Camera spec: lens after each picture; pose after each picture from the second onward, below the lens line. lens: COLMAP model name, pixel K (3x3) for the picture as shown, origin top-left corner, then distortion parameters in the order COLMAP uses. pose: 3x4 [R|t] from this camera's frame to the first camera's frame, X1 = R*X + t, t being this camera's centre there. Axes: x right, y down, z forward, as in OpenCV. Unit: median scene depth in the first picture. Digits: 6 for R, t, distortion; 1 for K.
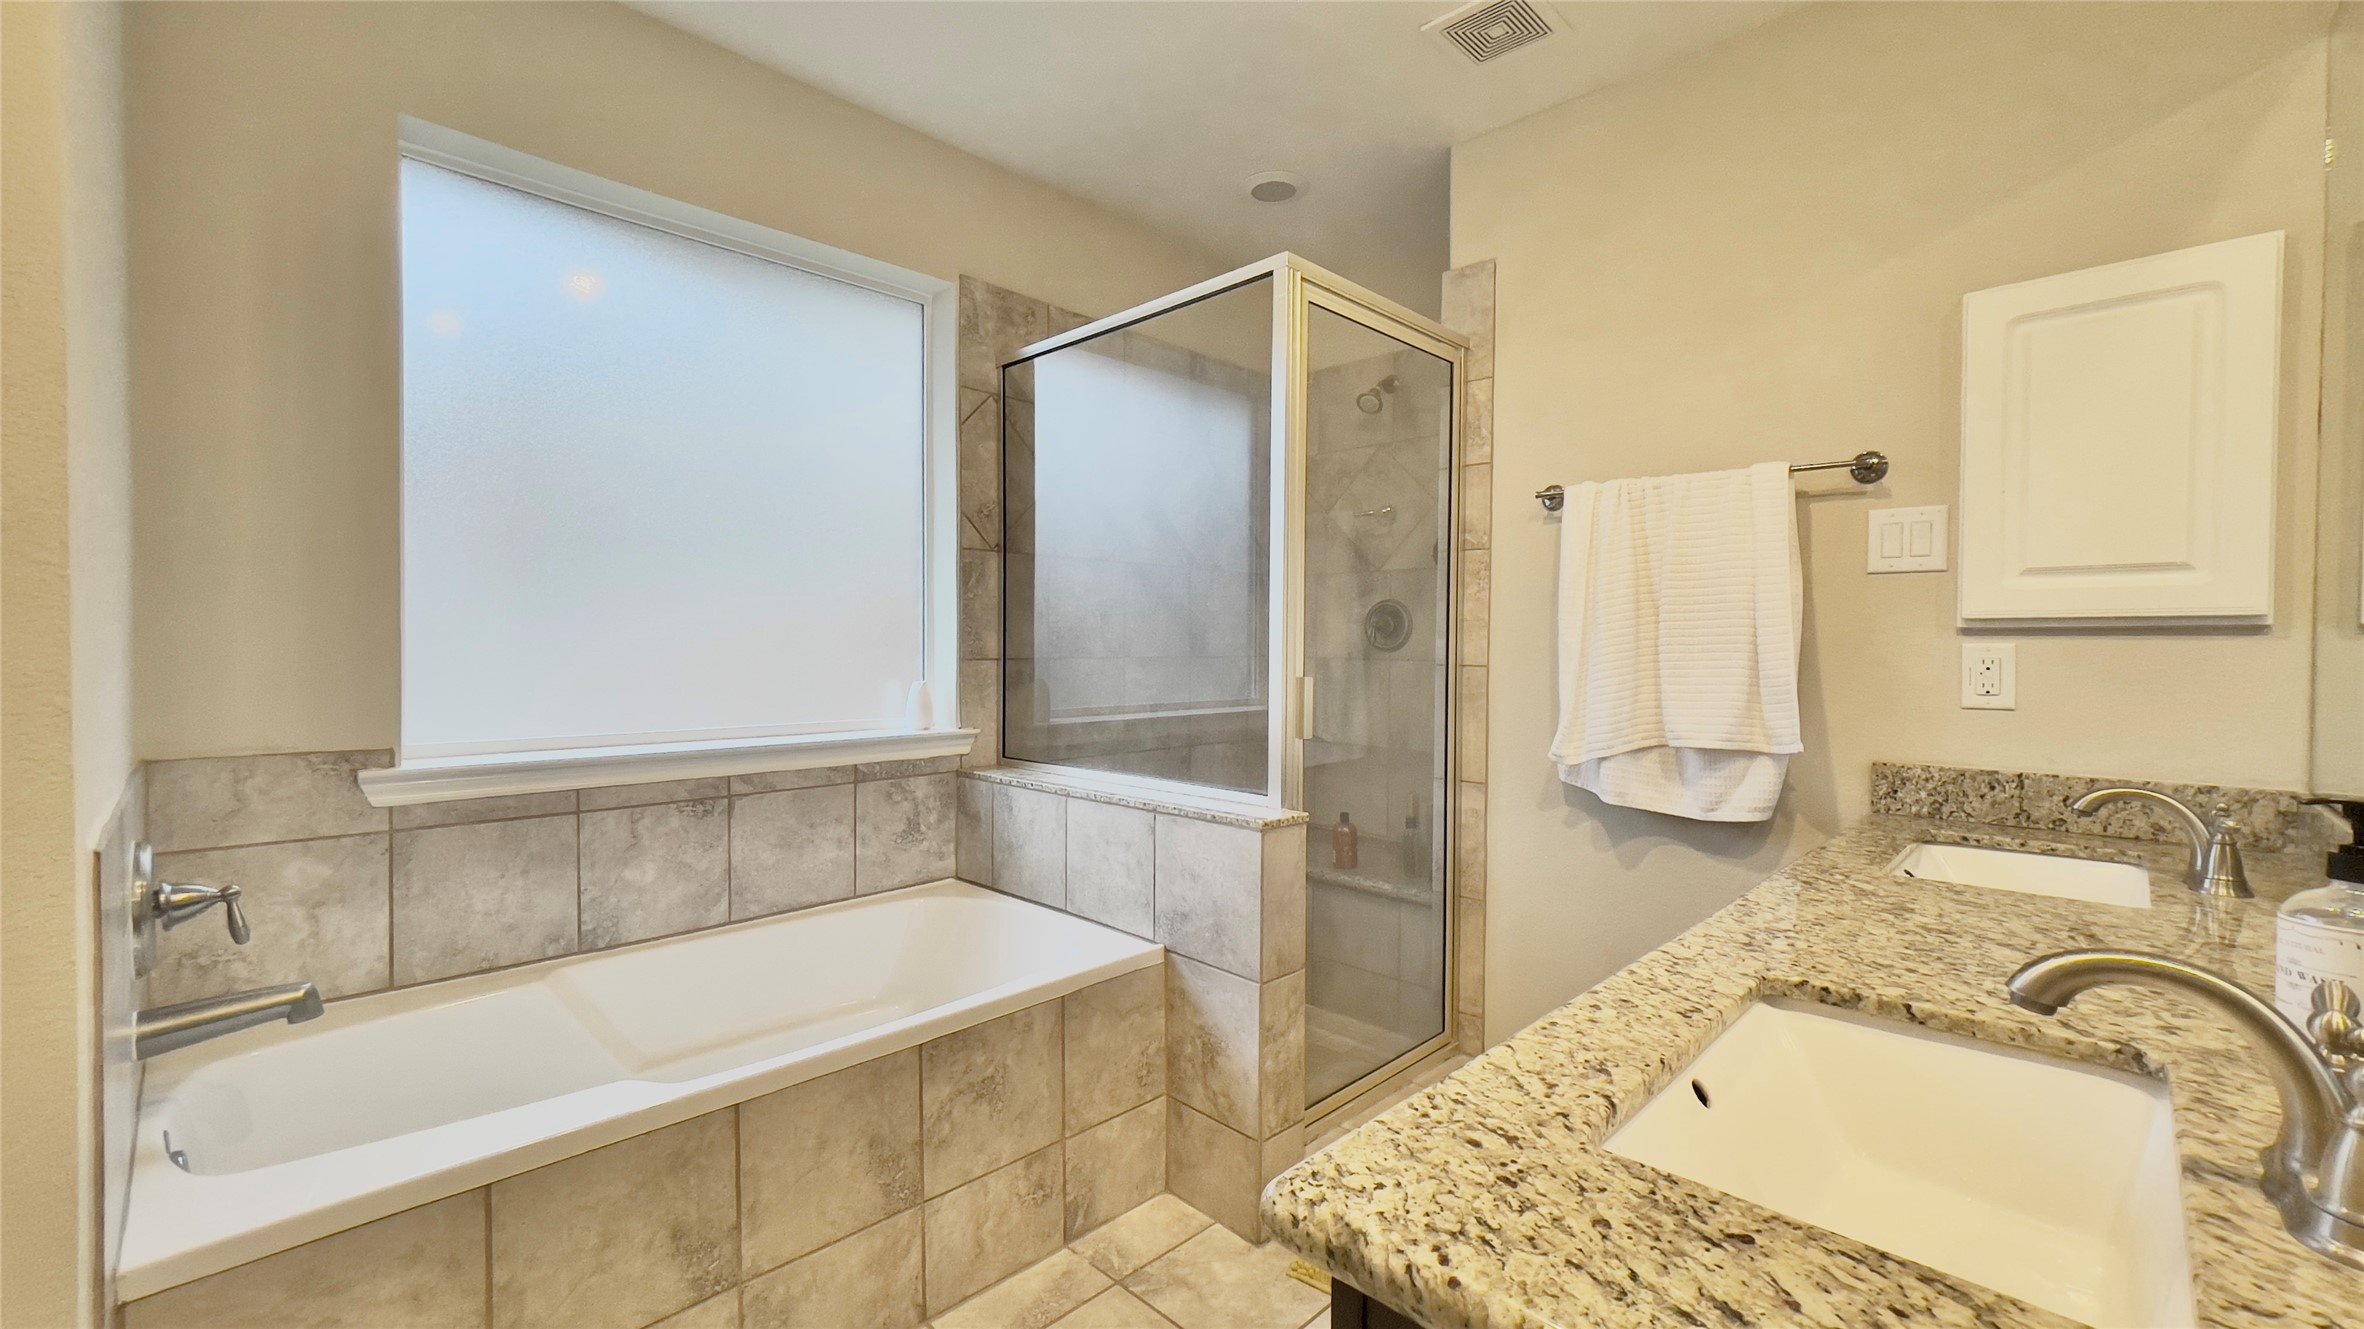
lens RADIAL K [[966.4, 0, 1180.9], [0, 966.4, 660.7], [0, 0, 1]] dist [-0.001568, 0.002200]
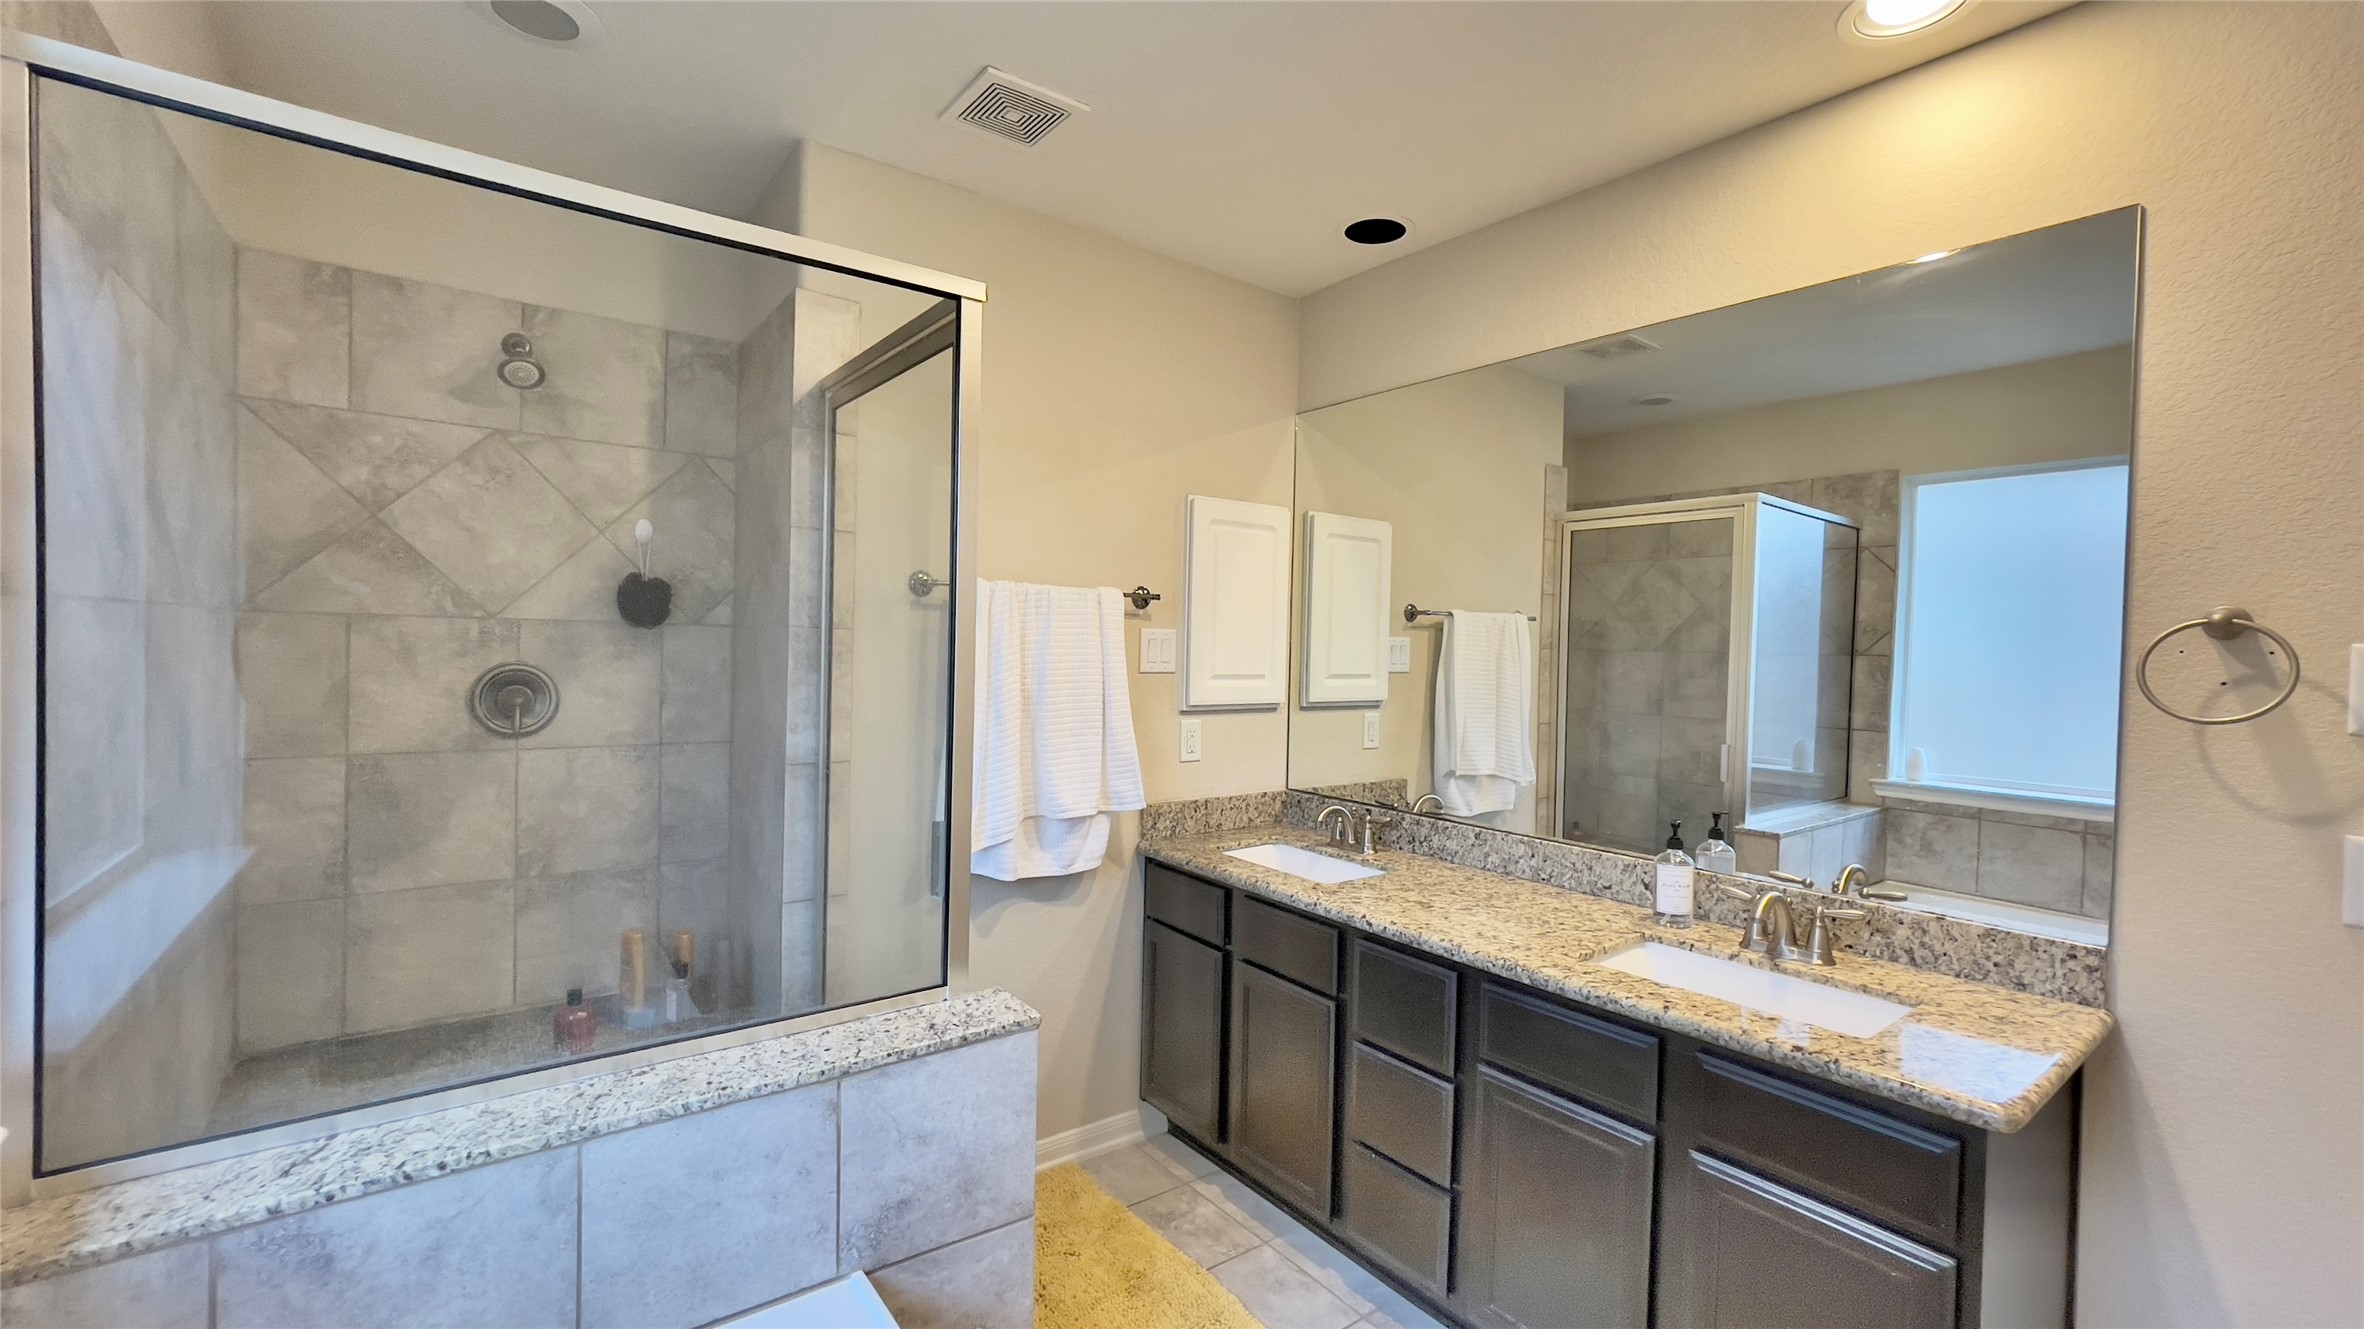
lens RADIAL K [[966.4, 0, 1181.8], [0, 966.4, 659.5], [0, 0, 1]] dist [-0.001568, 0.002200]
pose [[0.140564, -0.027646, 0.989686, -0.645288], [-0.007830, 0.999548, 0.029034, -0.145217], [-0.990041, -0.011830, 0.140284, 0.720789]]
